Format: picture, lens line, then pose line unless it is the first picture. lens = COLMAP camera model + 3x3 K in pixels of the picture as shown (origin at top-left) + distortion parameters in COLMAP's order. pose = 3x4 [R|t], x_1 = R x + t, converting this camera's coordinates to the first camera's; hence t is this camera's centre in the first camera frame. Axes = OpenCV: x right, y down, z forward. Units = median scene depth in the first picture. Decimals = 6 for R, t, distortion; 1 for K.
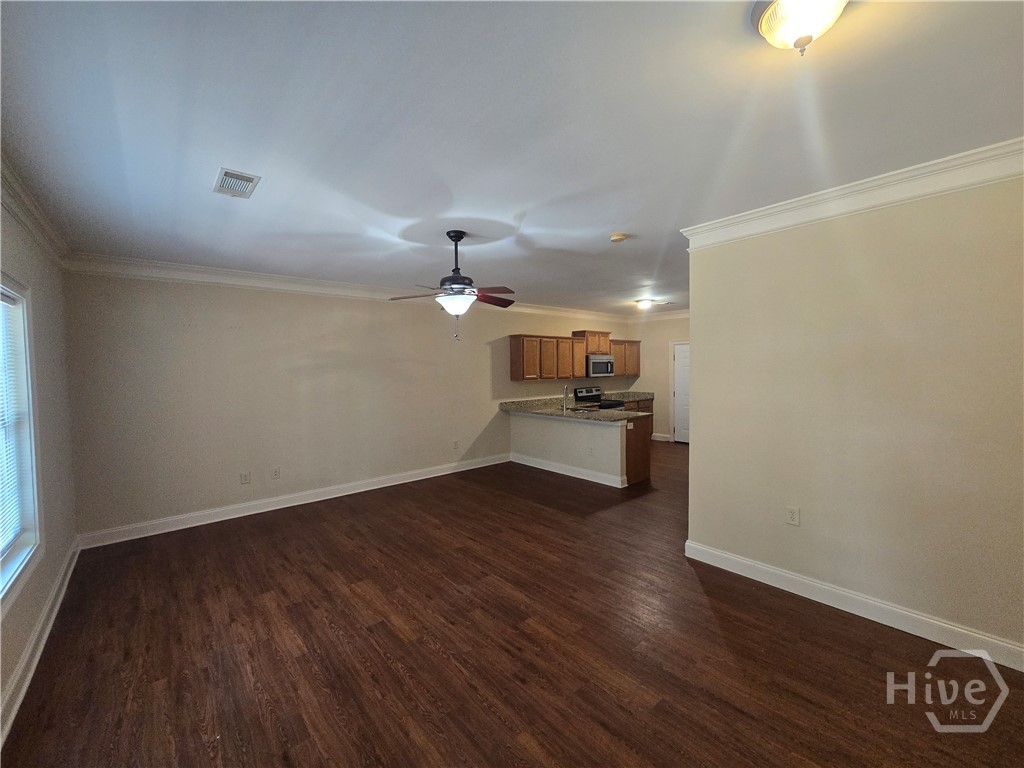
lens RADIAL K [[419.5, 0, 507.9], [0, 419.5, 380.5], [0, 0, 1]] dist [0.002247, 0.000485]
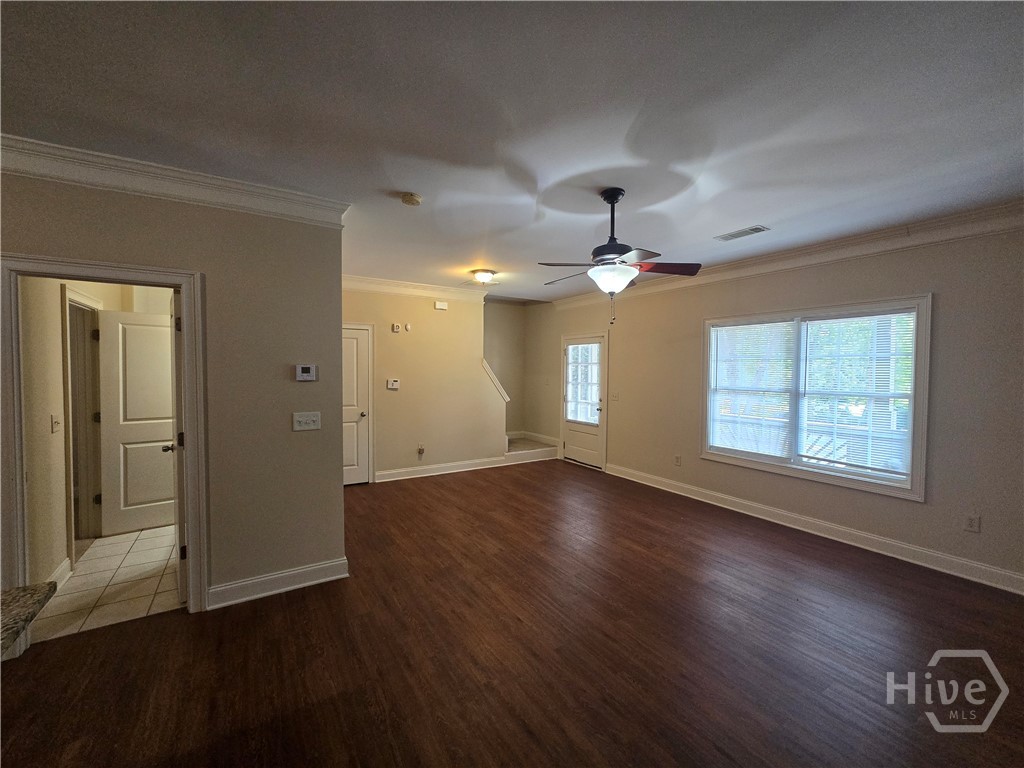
lens RADIAL K [[419.5, 0, 507.9], [0, 419.5, 380.5], [0, 0, 1]] dist [0.002247, 0.000485]
pose [[-0.989055, 0.005649, 0.147437, -0.018550], [0.014127, 0.998302, 0.056517, -0.016172], [-0.146868, 0.057981, -0.987455, 0.847983]]
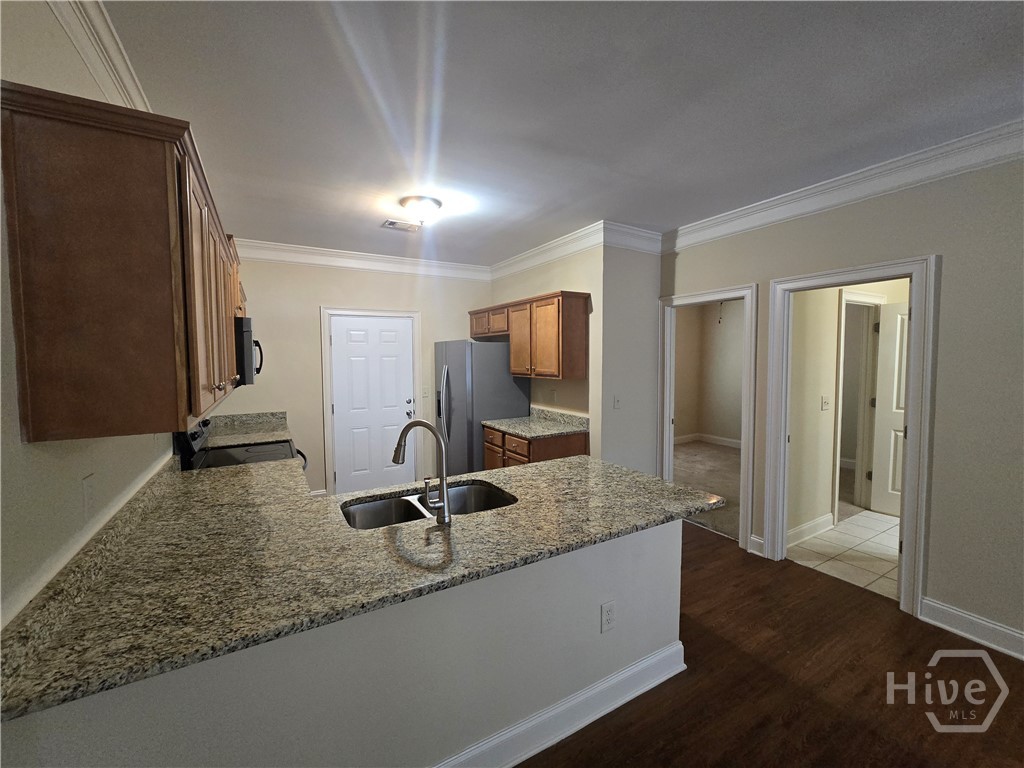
lens RADIAL K [[420.8, 0, 510.3], [0, 420.8, 381.9], [0, 0, 1]] dist [0.000452, 0.000119]
pose [[0.179305, -0.045703, 0.982731, -0.090799], [0.036051, 0.998555, 0.039862, -0.017692], [-0.983133, 0.028281, 0.180694, 0.798007]]
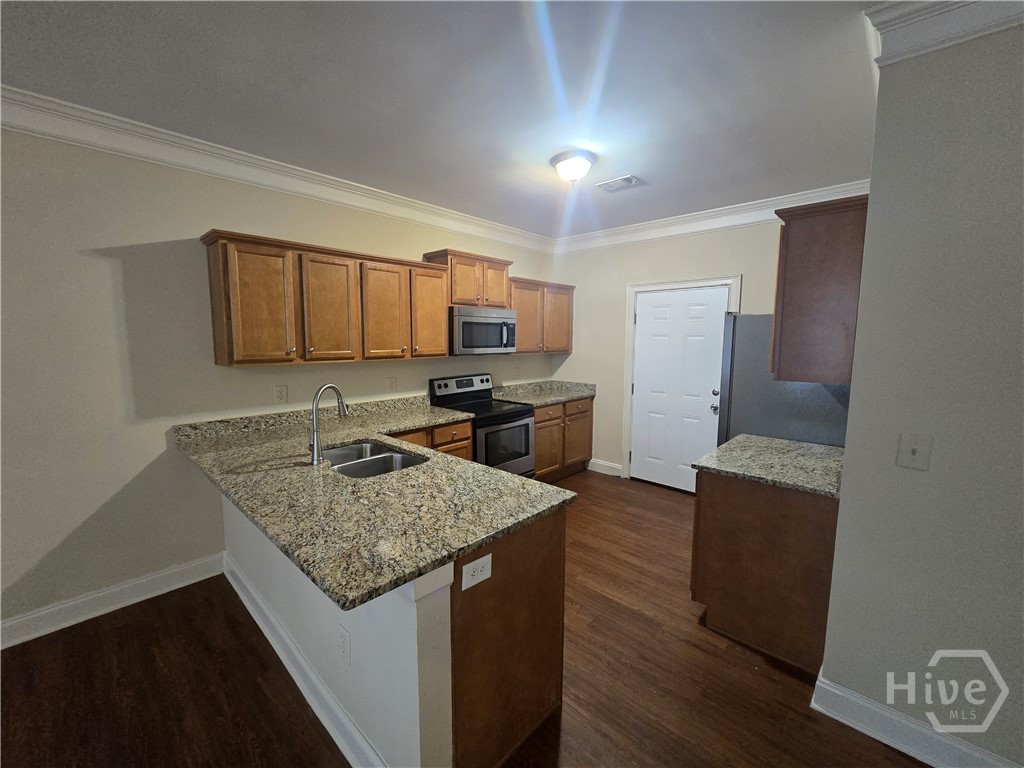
lens RADIAL K [[419.5, 0, 507.9], [0, 419.5, 380.5], [0, 0, 1]] dist [0.002247, 0.000485]
pose [[0.993841, 0.006824, 0.110604, 0.214547], [-0.014875, 0.997284, 0.072130, -0.015492], [-0.109811, -0.073331, 0.991244, 0.582329]]
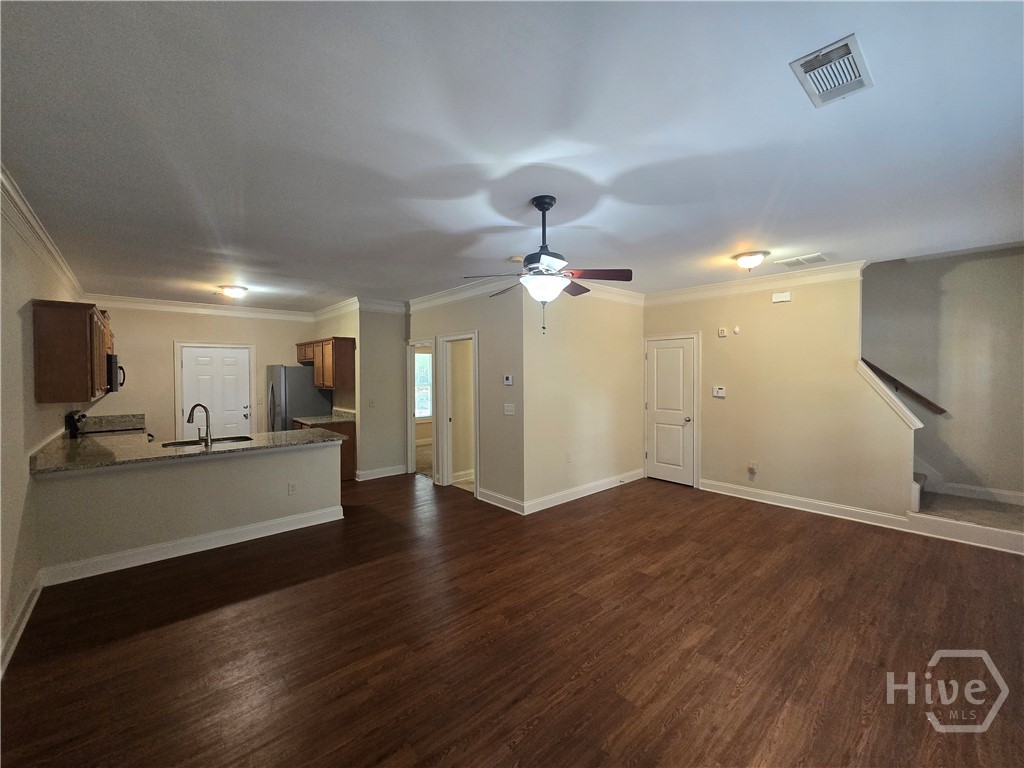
lens RADIAL K [[419.5, 0, 507.9], [0, 419.5, 380.5], [0, 0, 1]] dist [0.002247, 0.000485]
pose [[-0.016580, -0.002572, 0.999859, -0.421496], [0.038737, 0.999244, 0.003212, -0.005309], [-0.999112, 0.038785, -0.016468, 0.500019]]
